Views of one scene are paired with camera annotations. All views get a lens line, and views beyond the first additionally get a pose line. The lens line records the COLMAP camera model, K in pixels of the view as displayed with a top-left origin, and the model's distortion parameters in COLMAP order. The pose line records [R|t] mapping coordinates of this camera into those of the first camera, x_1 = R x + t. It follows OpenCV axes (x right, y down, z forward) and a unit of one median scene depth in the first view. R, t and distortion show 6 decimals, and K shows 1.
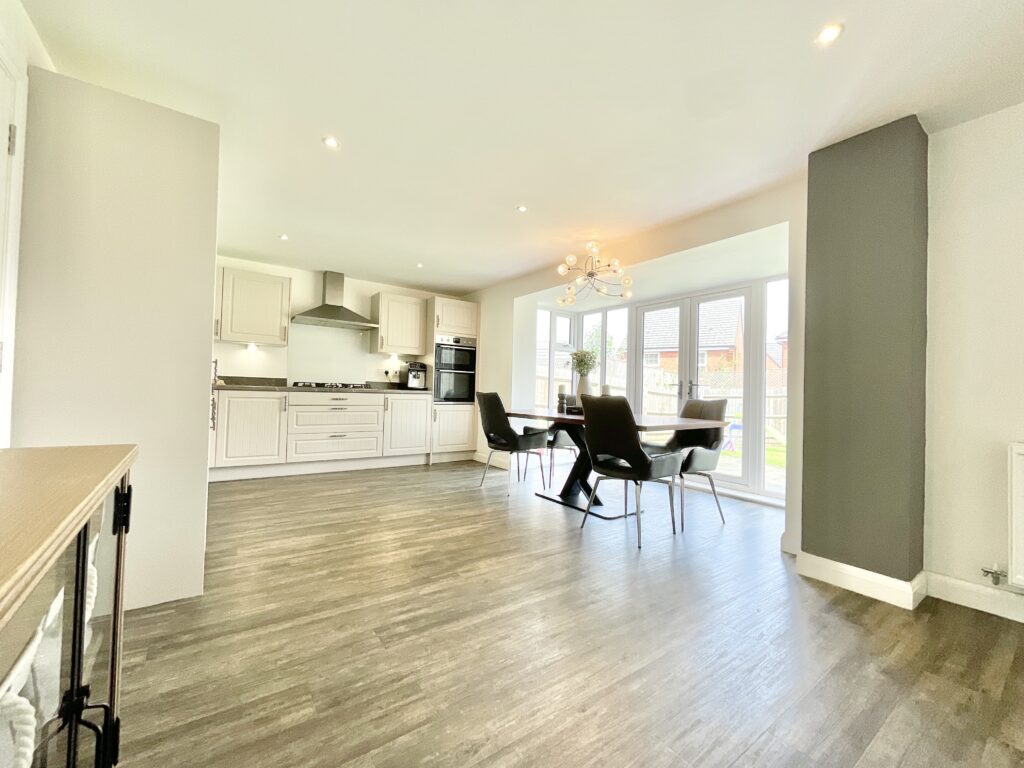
lens RADIAL K [[418.6, 0, 512.0], [0, 418.6, 384.0], [0, 0, 1]] dist [-0.000685, -0.000092]
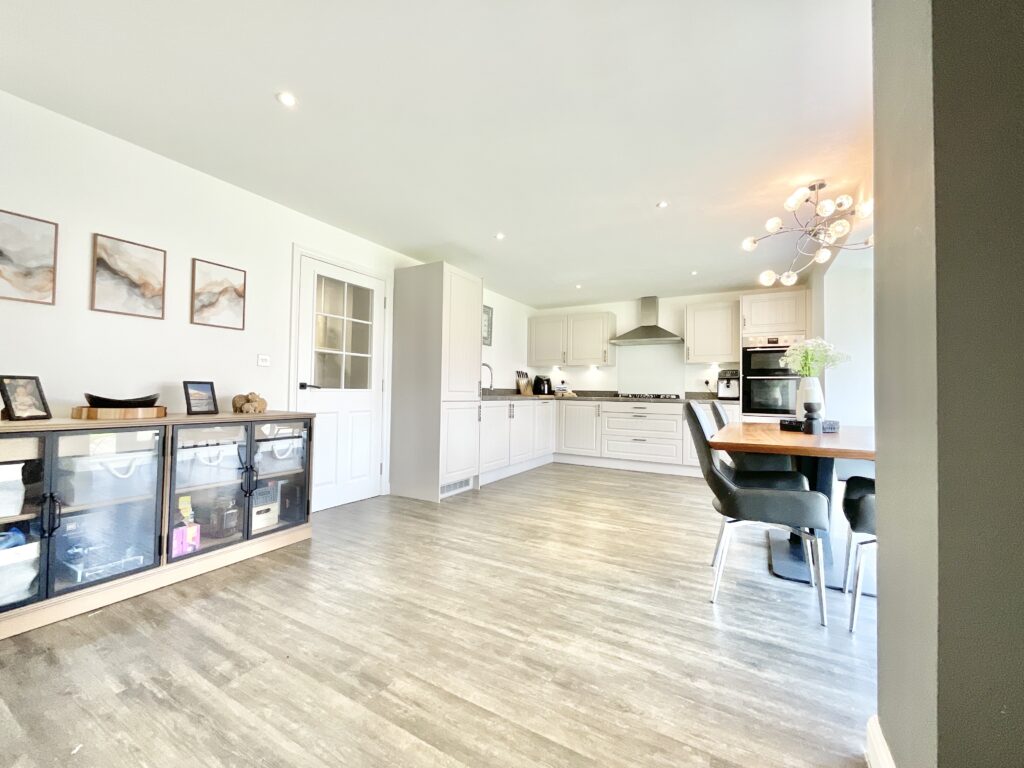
lens RADIAL K [[418.6, 0, 512.0], [0, 418.6, 384.0], [0, 0, 1]] dist [-0.000685, -0.000092]
pose [[0.419113, -0.039621, -0.907069, 0.756533], [0.010884, 0.999195, -0.038616, 0.017878], [0.907869, 0.006312, 0.419207, 0.310341]]
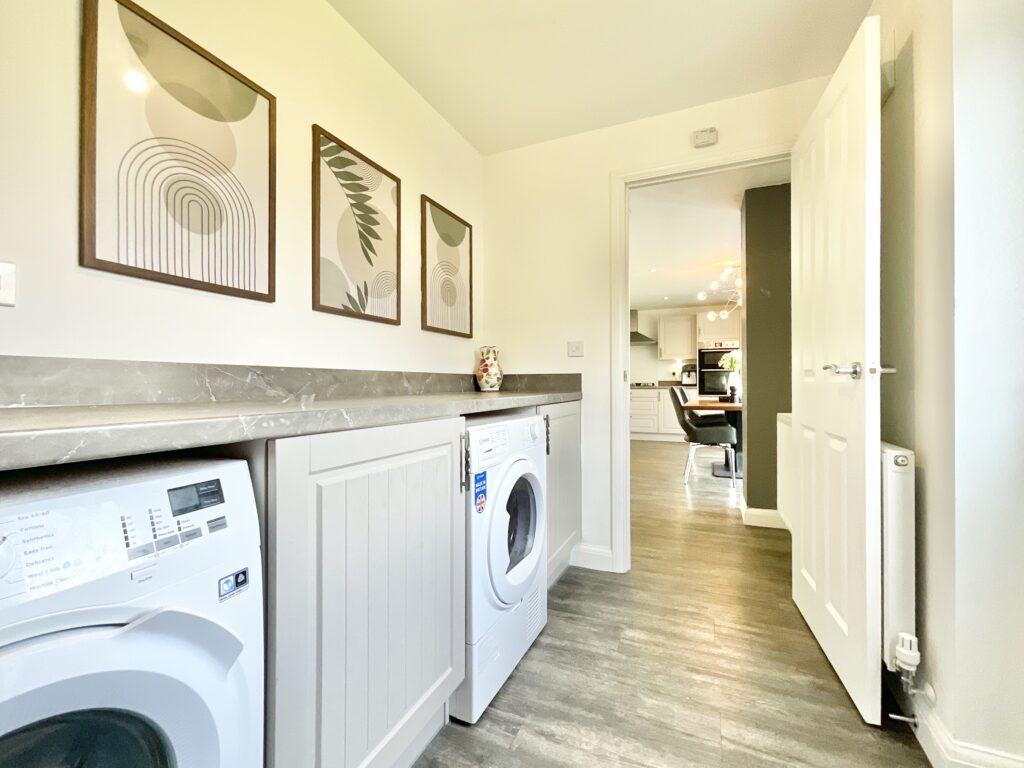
lens RADIAL K [[418.6, 0, 512.0], [0, 418.6, 384.0], [0, 0, 1]] dist [-0.000685, -0.000092]
pose [[0.492193, -0.026844, -0.870072, 1.153900], [0.029418, 0.999466, -0.014195, 0.018512], [0.869989, -0.018609, 0.492720, -0.224795]]
